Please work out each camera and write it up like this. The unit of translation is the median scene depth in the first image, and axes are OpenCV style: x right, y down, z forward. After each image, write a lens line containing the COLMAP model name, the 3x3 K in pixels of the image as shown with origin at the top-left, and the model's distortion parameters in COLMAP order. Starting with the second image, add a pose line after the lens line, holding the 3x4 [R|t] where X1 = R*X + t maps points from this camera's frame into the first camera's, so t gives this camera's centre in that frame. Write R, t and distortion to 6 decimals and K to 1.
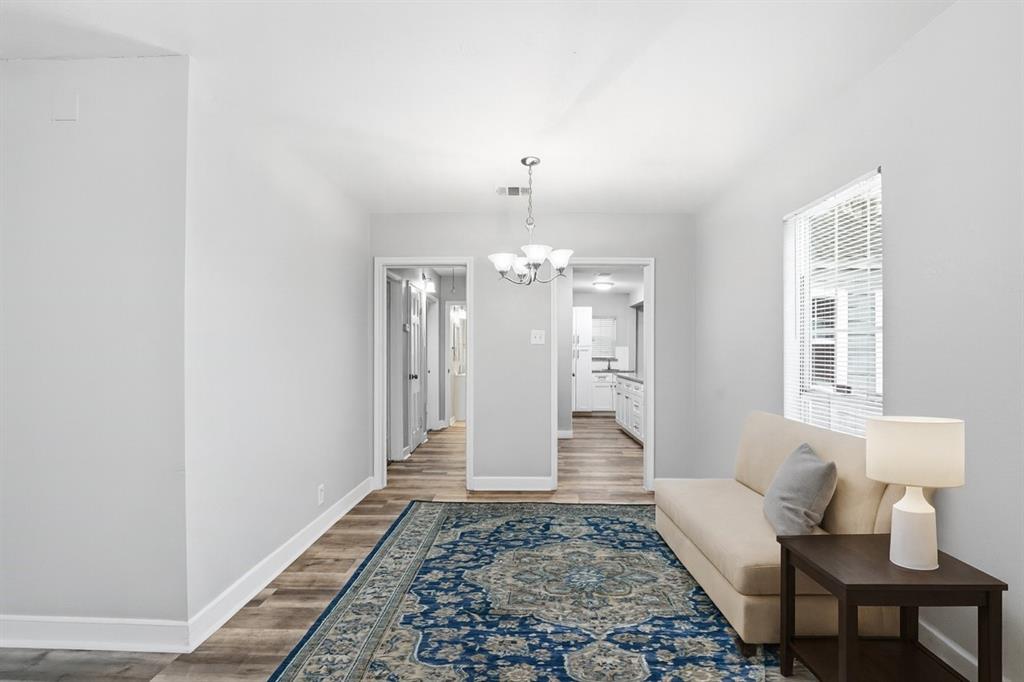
lens RADIAL K [[481.8, 0, 510.7], [0, 481.8, 345.4], [0, 0, 1]] dist [-0.002499, -0.000517]
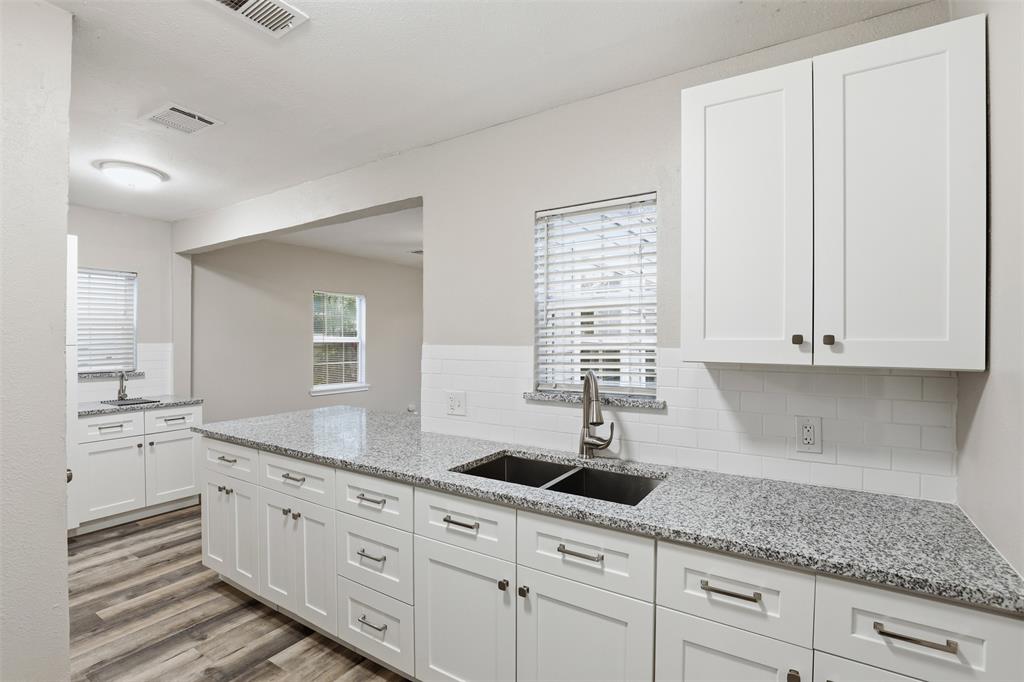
lens RADIAL K [[481.8, 0, 510.8], [0, 481.8, 337.2], [0, 0, 1]] dist [-0.002499, -0.000517]
pose [[0.528894, -0.003674, 0.848680, 0.033527], [-0.003832, 0.999970, 0.006717, -0.007119], [-0.848679, -0.006805, 0.528864, 0.505196]]
